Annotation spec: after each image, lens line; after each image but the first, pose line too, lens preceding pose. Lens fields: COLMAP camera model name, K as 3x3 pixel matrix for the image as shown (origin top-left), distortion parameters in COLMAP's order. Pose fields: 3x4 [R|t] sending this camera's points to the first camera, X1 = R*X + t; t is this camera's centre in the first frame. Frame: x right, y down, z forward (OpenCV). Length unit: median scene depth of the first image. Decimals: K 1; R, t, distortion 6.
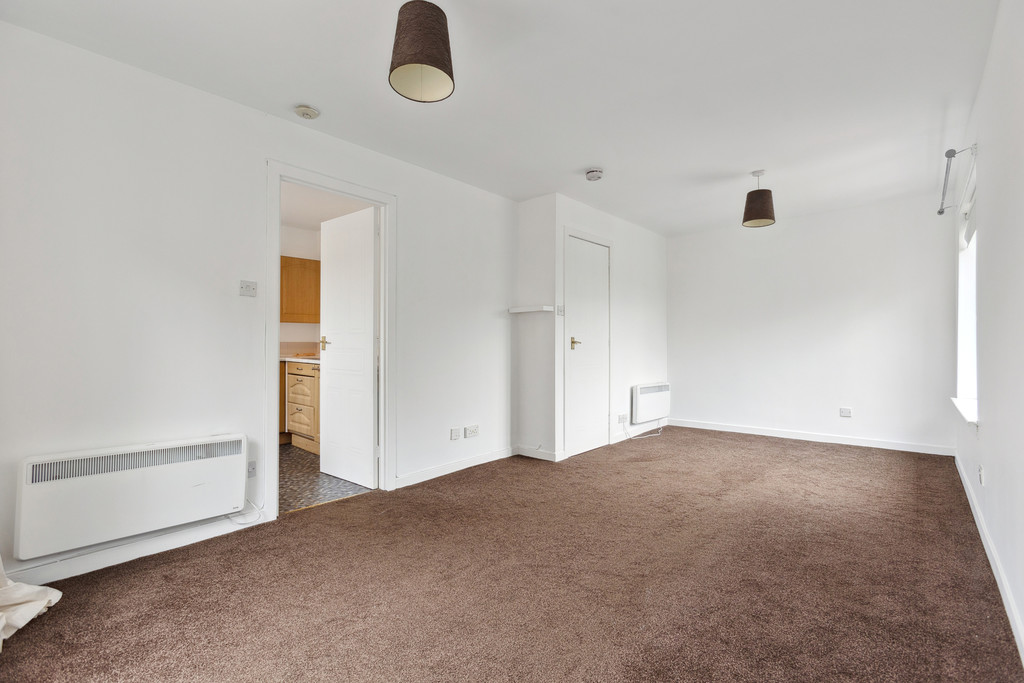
lens RADIAL K [[455.0, 0, 507.6], [0, 455.0, 339.1], [0, 0, 1]] dist [-0.006872, 0.001254]
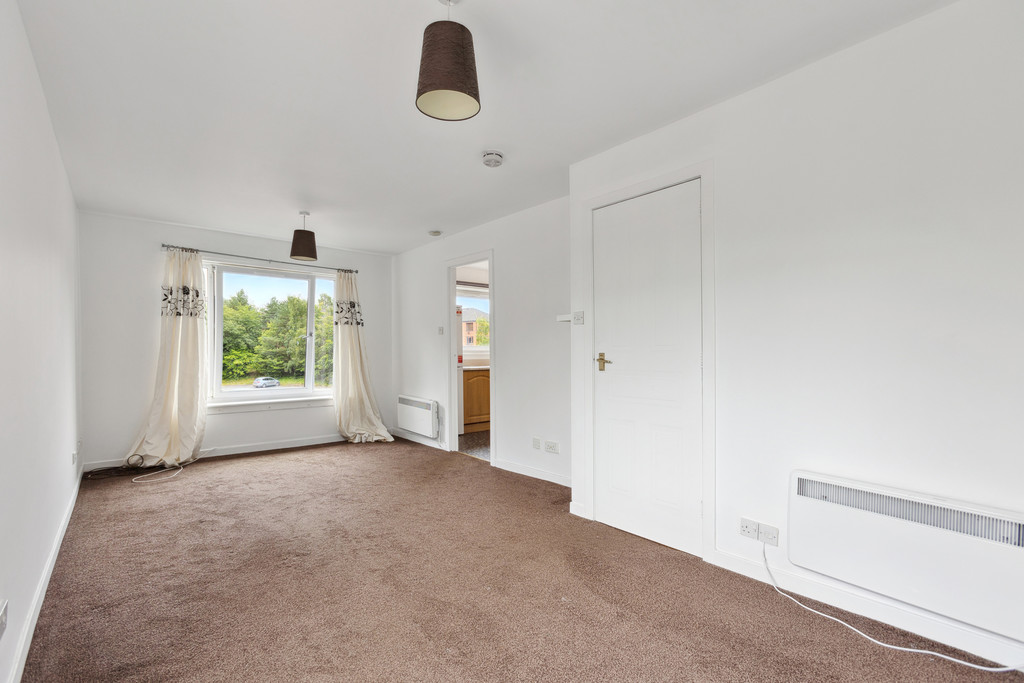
lens RADIAL K [[455.0, 0, 507.6], [0, 455.0, 349.8], [0, 0, 1]] dist [-0.006872, 0.001254]
pose [[-0.128208, -0.003125, -0.991742, 1.153492], [0.010334, 0.999937, -0.004487, -0.010934], [0.991694, -0.010824, -0.128167, 1.282909]]
